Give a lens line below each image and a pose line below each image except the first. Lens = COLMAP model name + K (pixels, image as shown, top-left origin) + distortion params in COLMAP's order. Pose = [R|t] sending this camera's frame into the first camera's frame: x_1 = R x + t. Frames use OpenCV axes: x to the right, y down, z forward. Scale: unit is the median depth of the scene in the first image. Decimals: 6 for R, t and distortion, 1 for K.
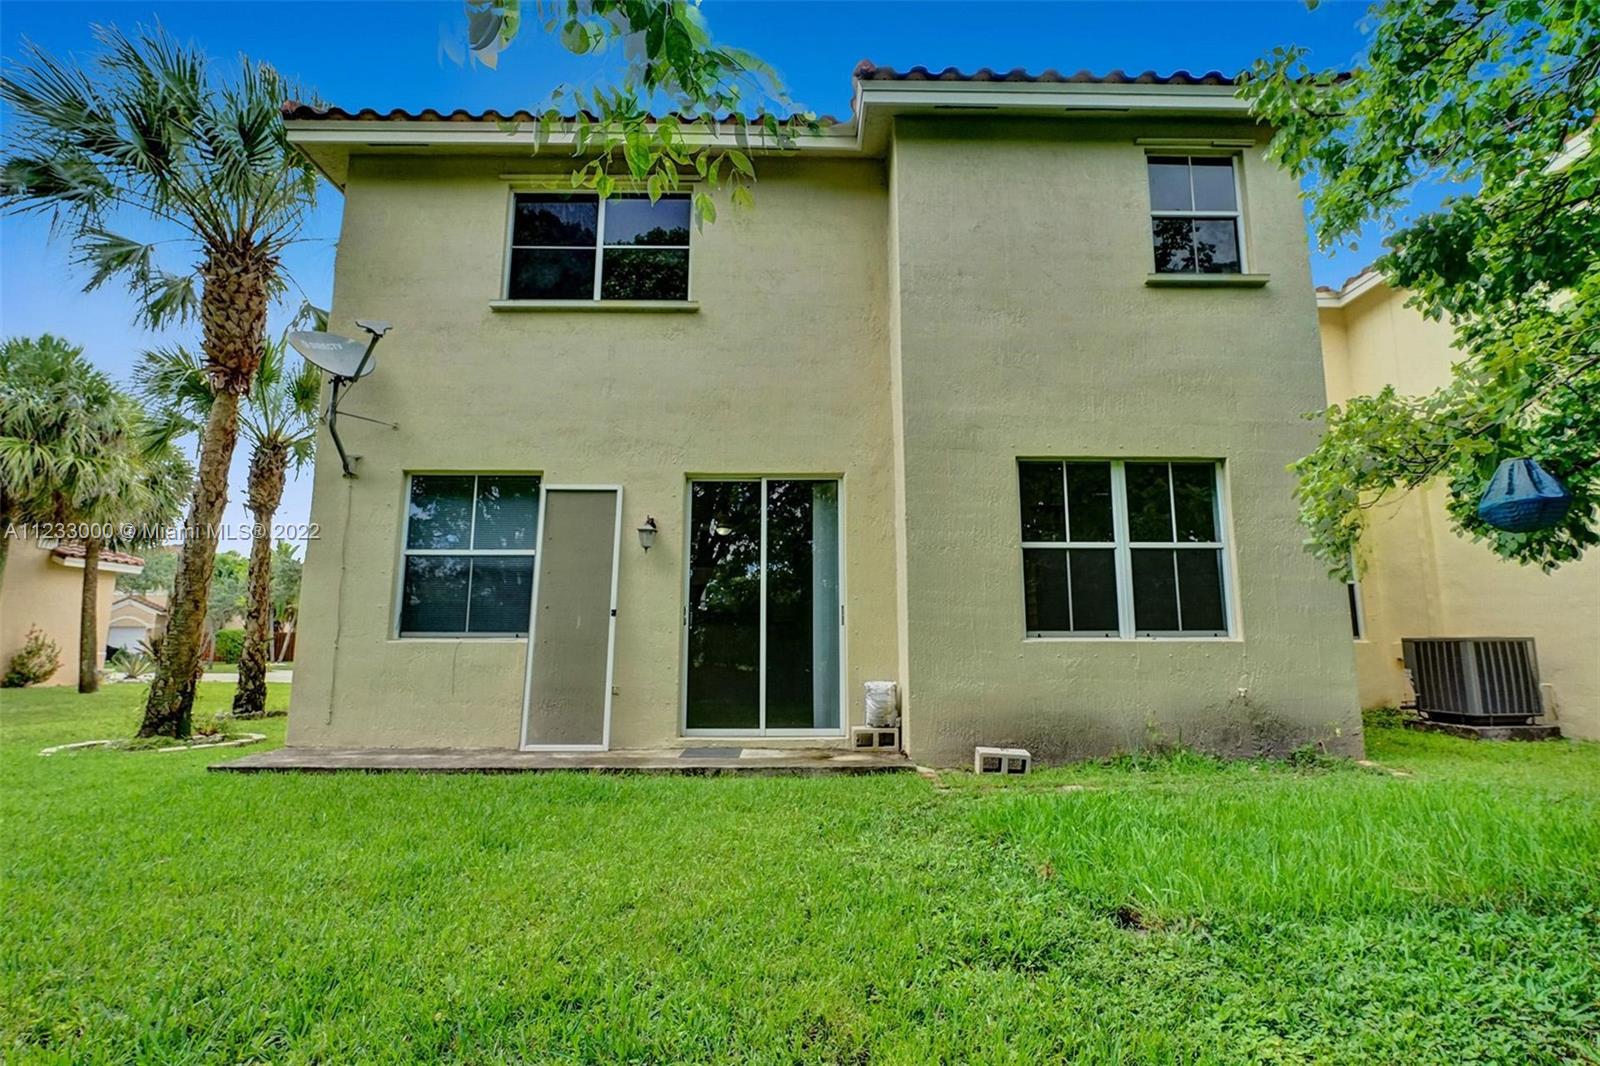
lens RADIAL K [[733.4, 0, 800.0], [0, 733.4, 533.0], [0, 0, 1]] dist [-0.007730, 0.000265]
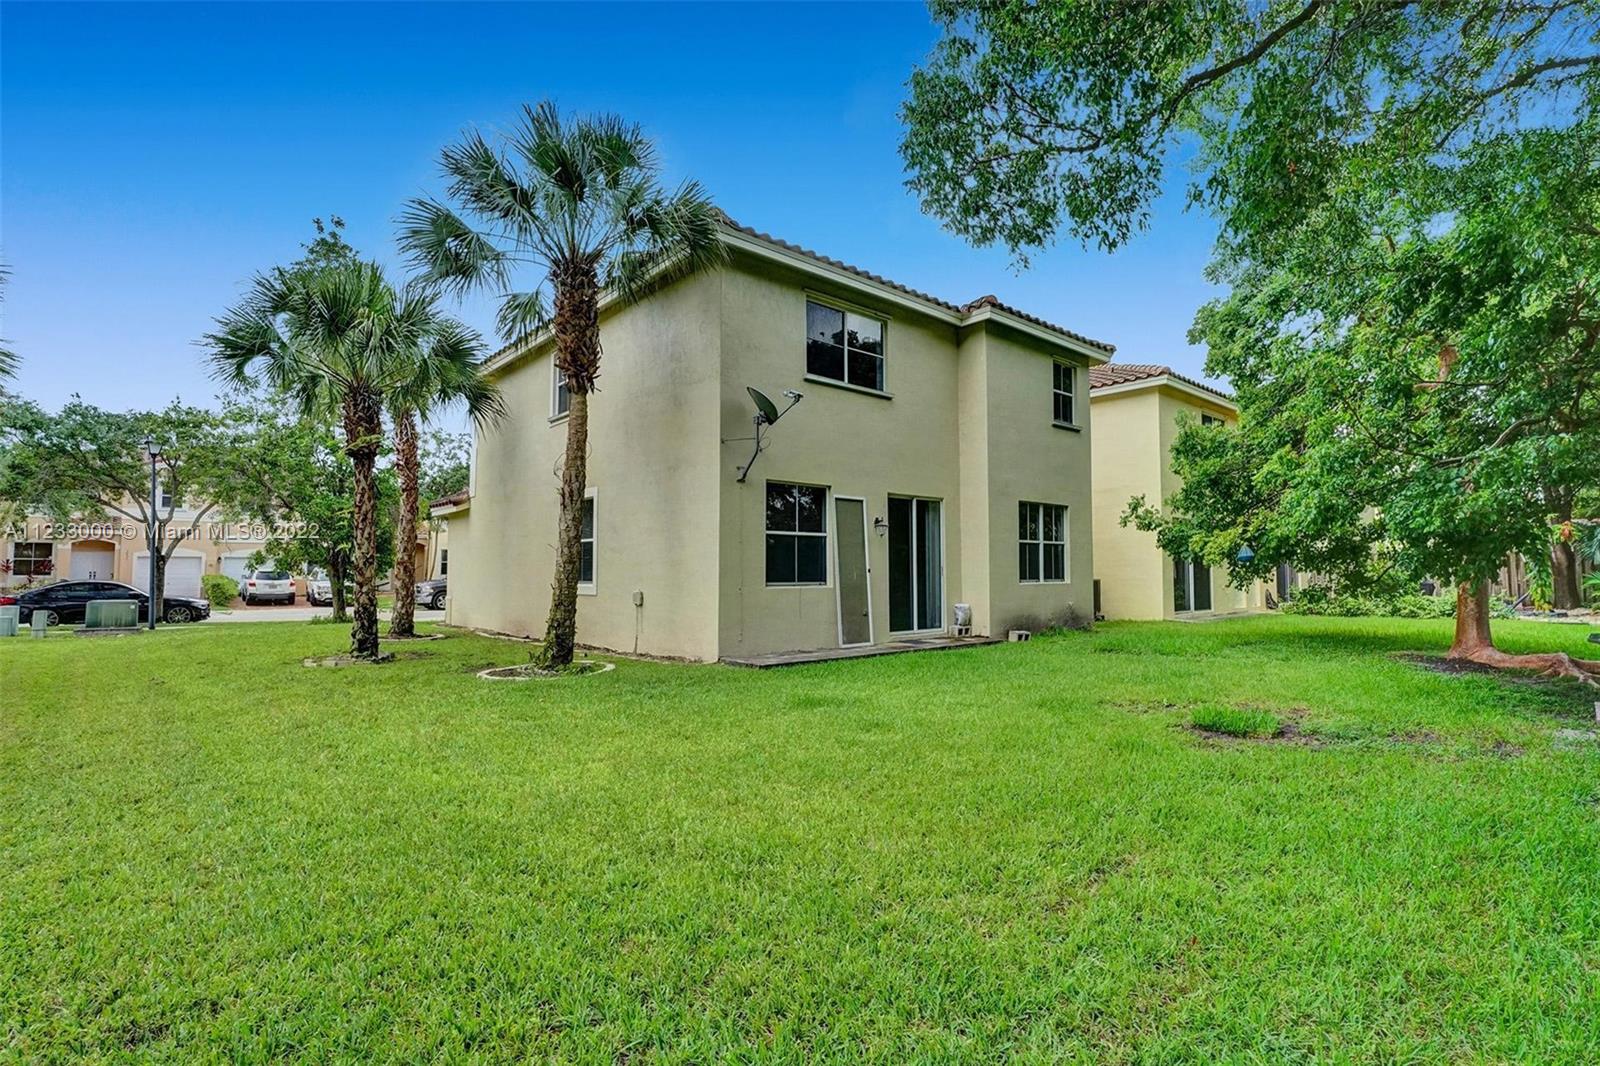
lens RADIAL K [[742.7, 0, 799.2], [0, 742.7, 530.0], [0, 0, 1]] dist [-0.008311, 0.000263]
pose [[0.767322, 0.035515, 0.640278, -1.516212], [-0.096486, 0.993493, 0.060523, -0.081832], [-0.633962, -0.108219, 0.765755, -0.269490]]
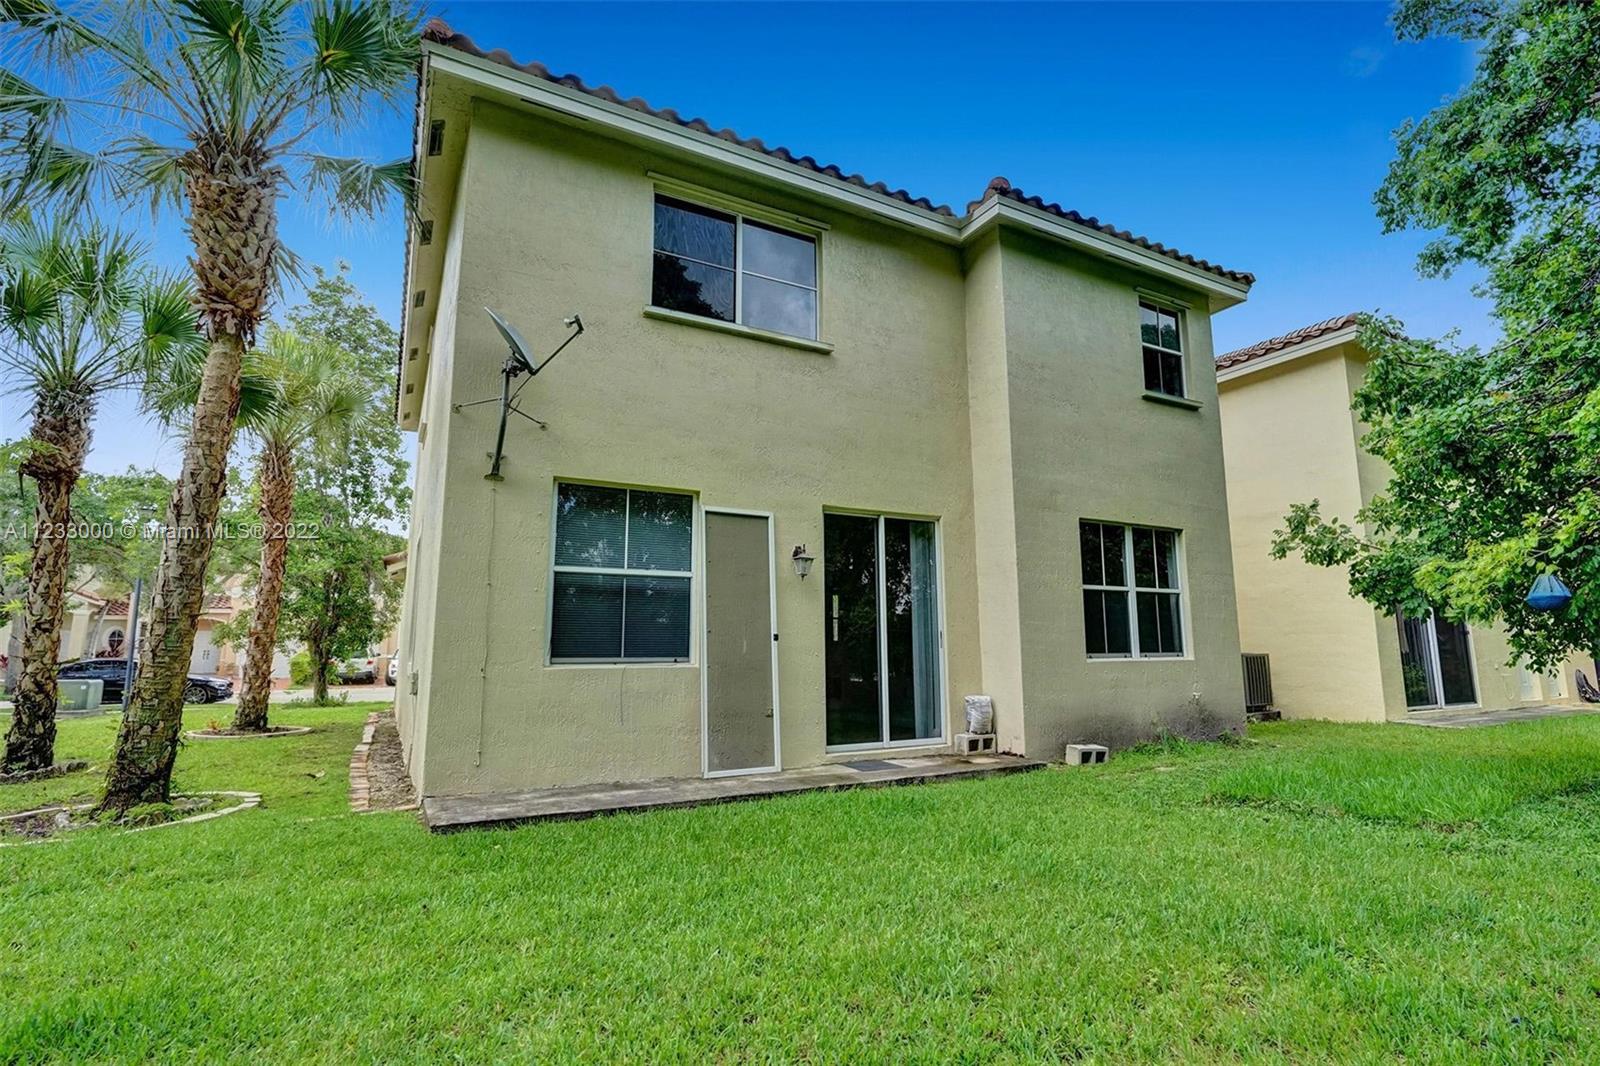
lens RADIAL K [[764.5, 0, 794.4], [0, 764.5, 529.4], [0, 0, 1]] dist [-0.004098, 0.000412]
pose [[0.885638, 0.068146, 0.459349, -0.715718], [-0.065974, 0.997605, -0.020799, -0.021427], [-0.459666, -0.011885, 0.888012, 0.033592]]
